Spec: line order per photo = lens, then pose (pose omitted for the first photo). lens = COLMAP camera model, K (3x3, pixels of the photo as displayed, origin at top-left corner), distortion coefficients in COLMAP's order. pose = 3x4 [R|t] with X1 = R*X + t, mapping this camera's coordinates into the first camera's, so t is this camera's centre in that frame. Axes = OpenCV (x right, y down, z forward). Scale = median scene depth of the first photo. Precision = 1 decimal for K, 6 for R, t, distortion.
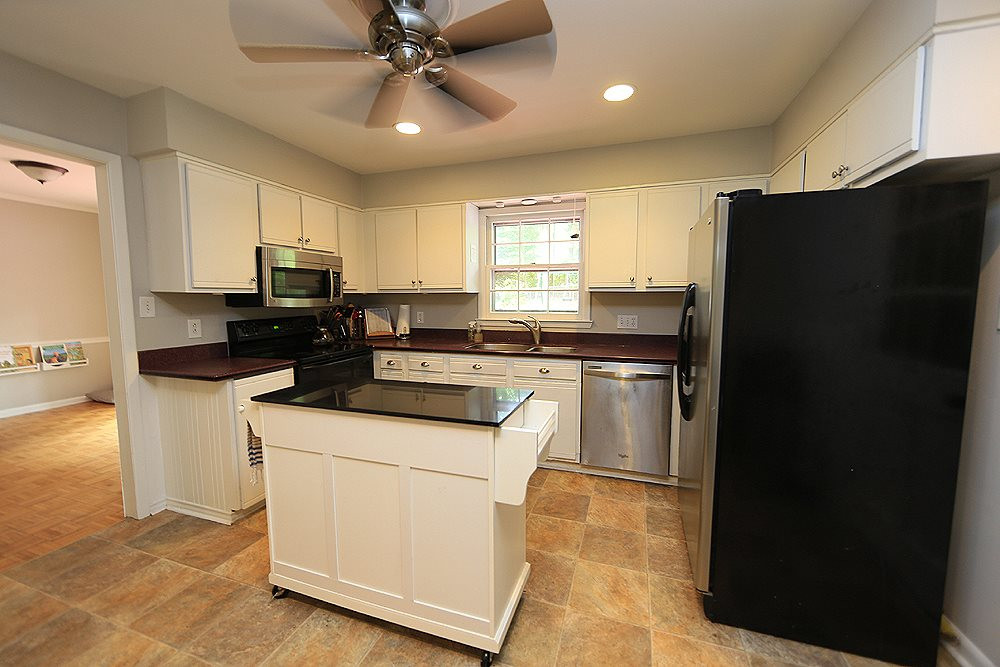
lens RADIAL K [[396.8, 0, 501.9], [0, 396.8, 334.3], [0, 0, 1]] dist [0.004063, 0.000401]
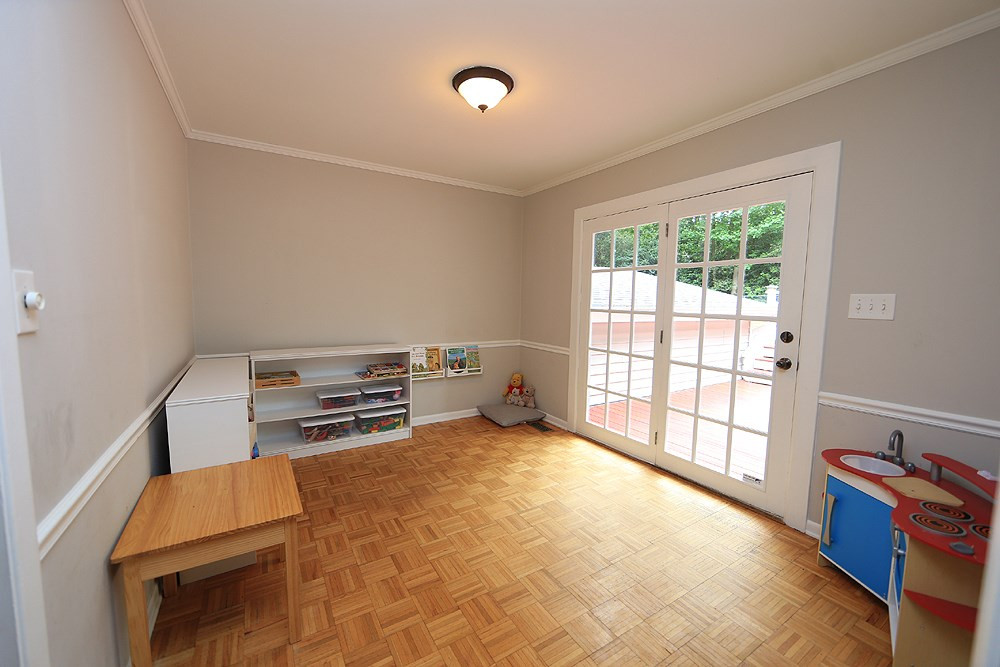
lens RADIAL K [[396.8, 0, 498.6], [0, 396.8, 337.5], [0, 0, 1]] dist [0.004063, 0.000401]
pose [[0.774691, 0.068879, -0.628577, -0.541080], [-0.067431, 0.997380, 0.026186, -0.024381], [0.628734, 0.022100, 0.777306, 0.410878]]
